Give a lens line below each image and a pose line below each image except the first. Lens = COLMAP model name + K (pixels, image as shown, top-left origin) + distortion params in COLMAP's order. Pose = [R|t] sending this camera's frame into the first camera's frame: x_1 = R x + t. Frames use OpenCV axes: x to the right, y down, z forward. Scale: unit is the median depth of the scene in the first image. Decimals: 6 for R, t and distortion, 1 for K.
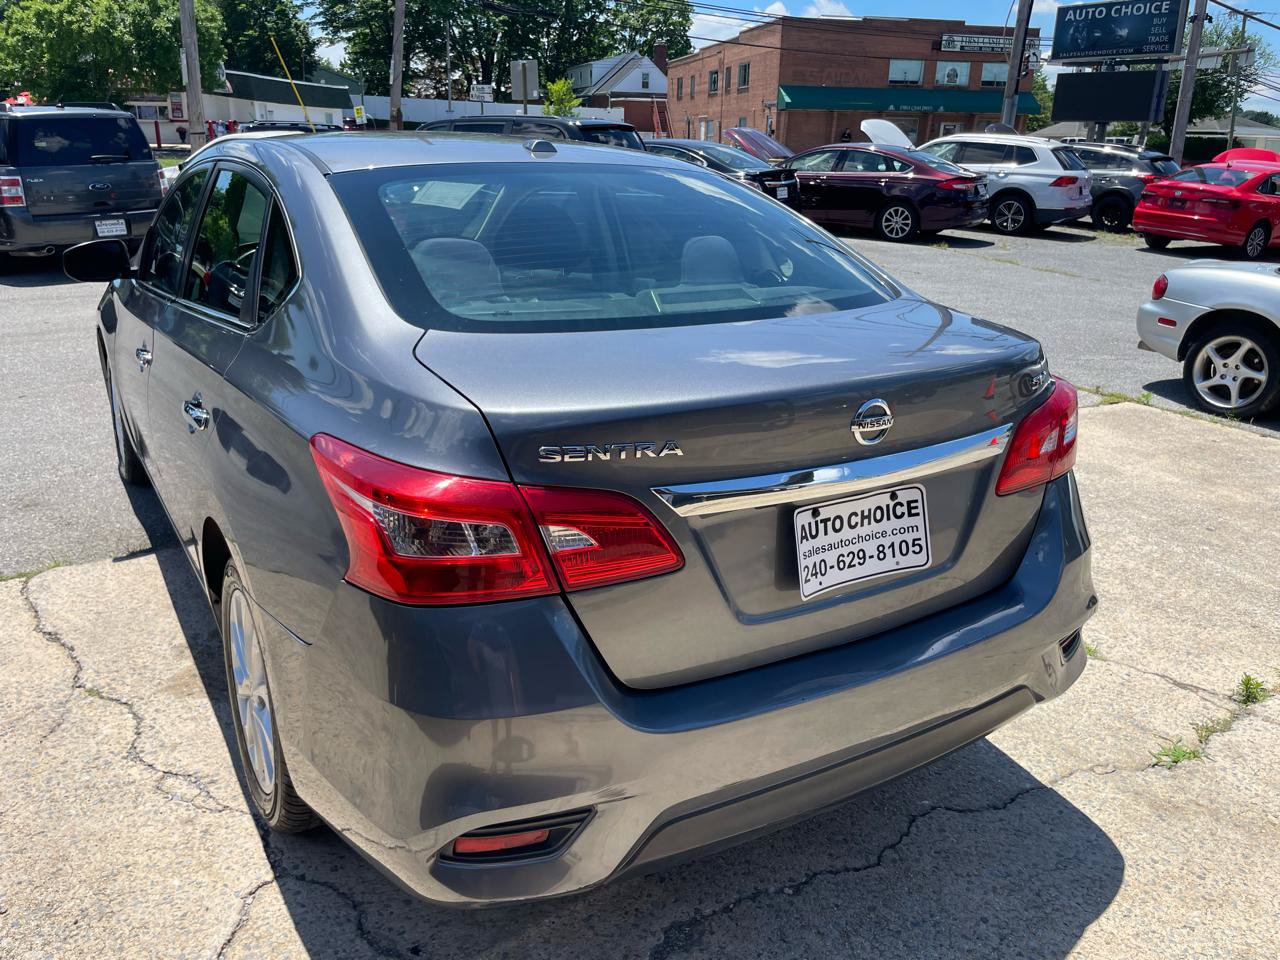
lens RADIAL K [[967.5, 0, 633.6], [0, 967.5, 472.9], [0, 0, 1]] dist [0.086292, -0.117137]
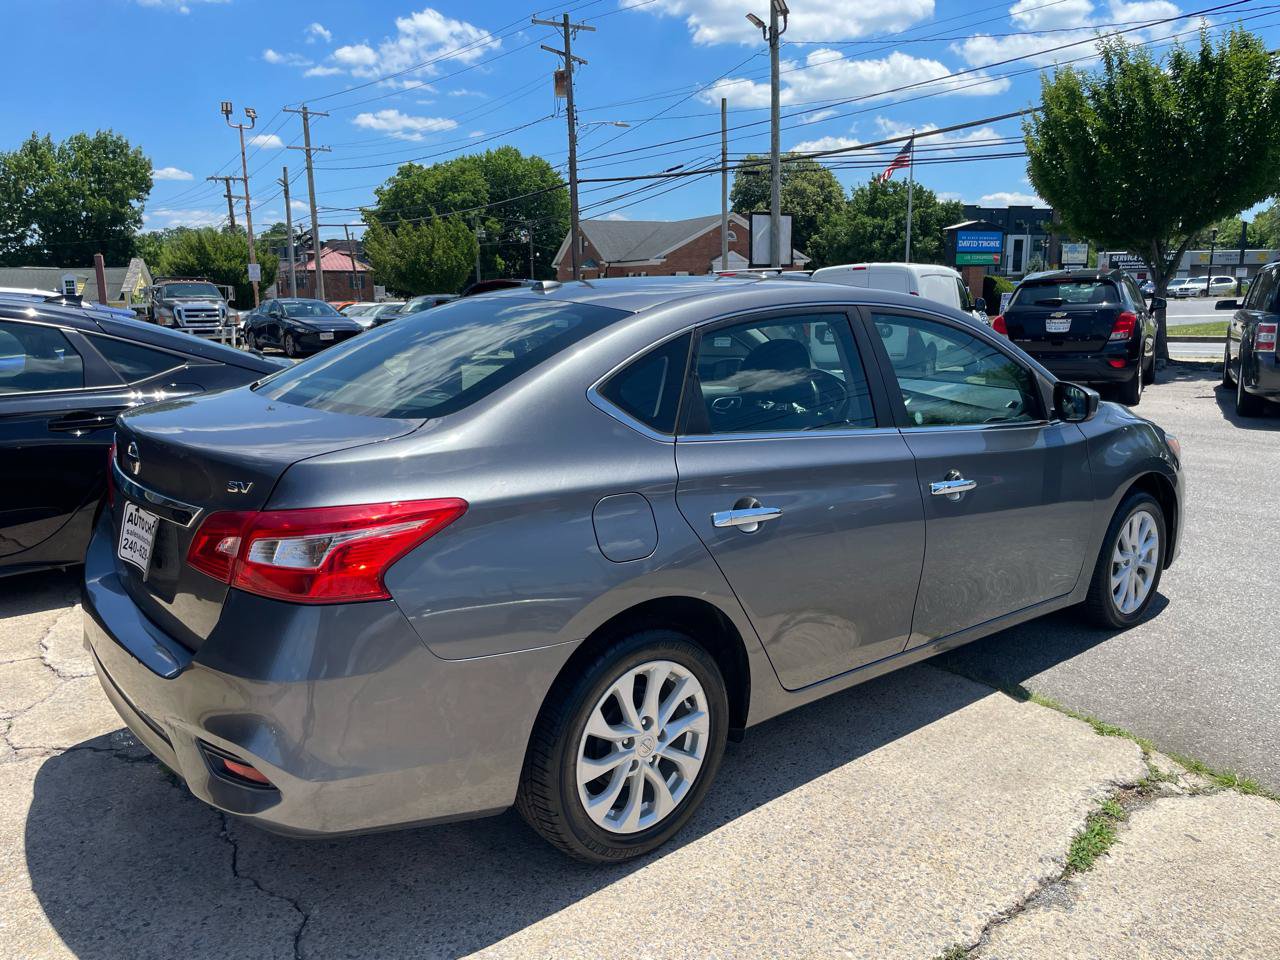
lens RADIAL K [[973.5, 0, 642.0], [0, 973.5, 463.4], [0, 0, 1]] dist [0.083287, -0.116599]
pose [[0.141109, 0.154935, -0.977795, 0.976076], [-0.306044, 0.946126, 0.105751, -0.235185], [0.941502, 0.284326, 0.180923, 0.775986]]
